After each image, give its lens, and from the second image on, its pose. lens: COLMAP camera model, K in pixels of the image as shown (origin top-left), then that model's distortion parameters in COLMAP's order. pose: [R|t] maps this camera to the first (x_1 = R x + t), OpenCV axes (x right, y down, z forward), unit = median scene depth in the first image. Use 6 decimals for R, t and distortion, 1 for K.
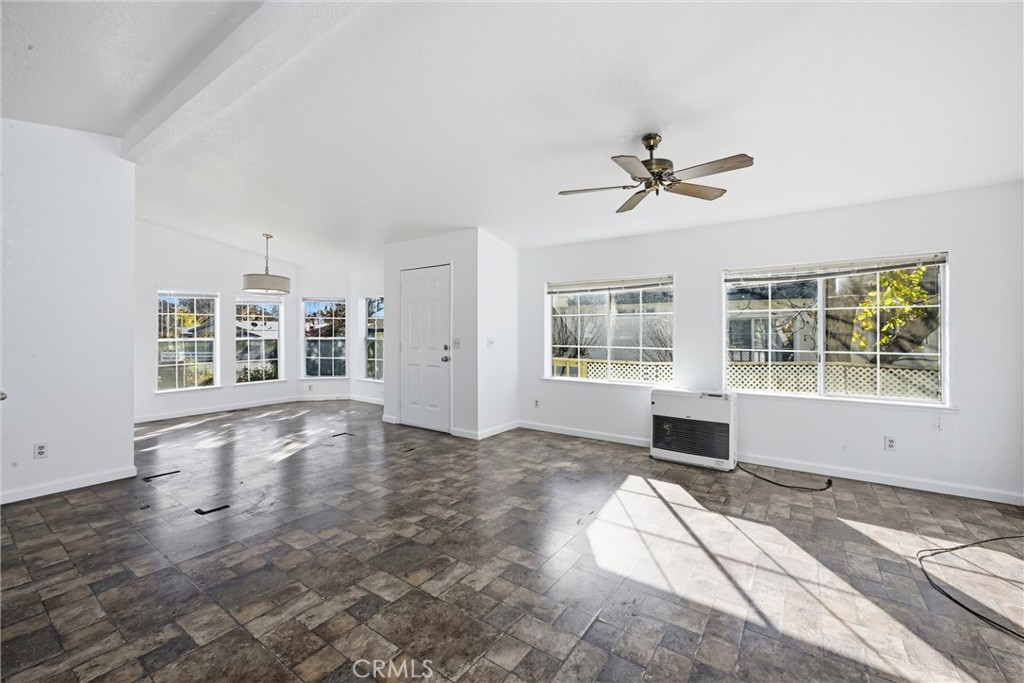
lens RADIAL K [[414.0, 0, 506.9], [0, 414.0, 332.3], [0, 0, 1]] dist [0.001010, 0.000448]
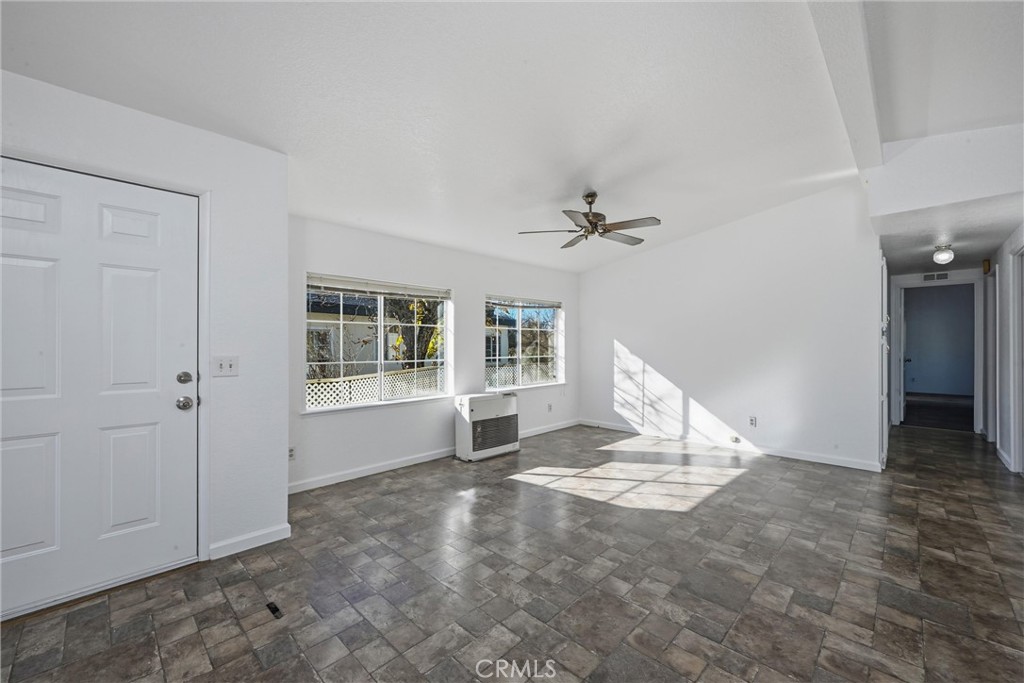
lens RADIAL K [[414.0, 0, 514.6], [0, 414.0, 344.8], [0, 0, 1]] dist [0.001010, 0.000448]
pose [[0.146365, 0.000359, 0.989231, -0.767086], [-0.004672, 0.999989, 0.000329, -0.000519], [-0.989220, -0.004670, 0.146365, 0.815725]]
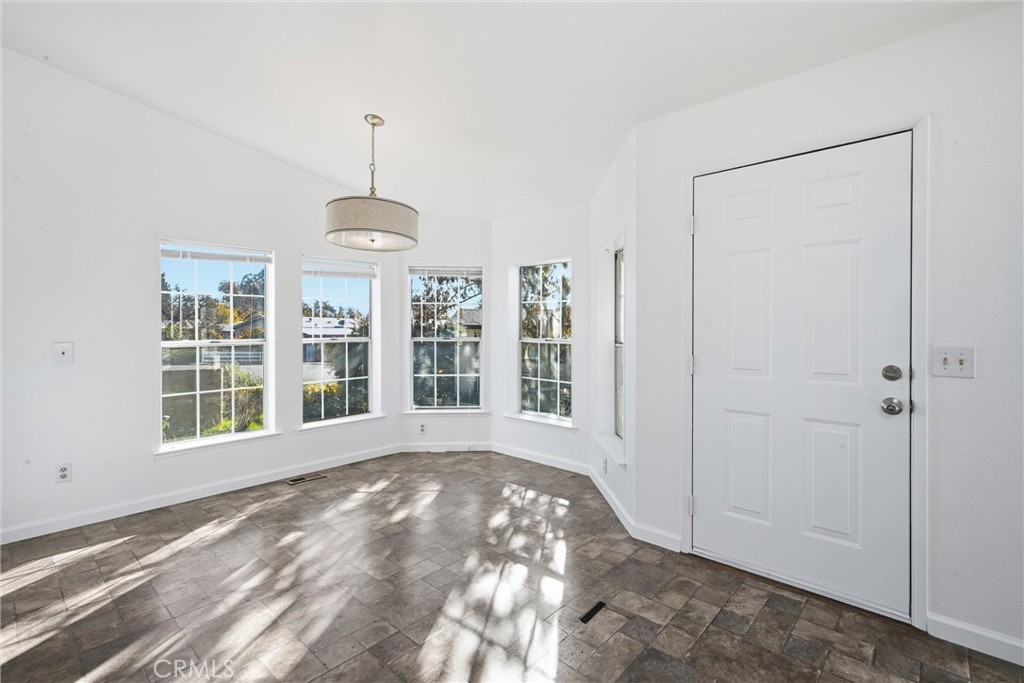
lens RADIAL K [[457.9, 0, 514.3], [0, 457.9, 334.7], [0, 0, 1]] dist [0.002423, -0.000206]
pose [[0.994341, 0.004623, -0.106133, -0.597607], [-0.004182, 0.999982, 0.004370, 0.006622], [0.106152, -0.003901, 0.994342, 0.825060]]
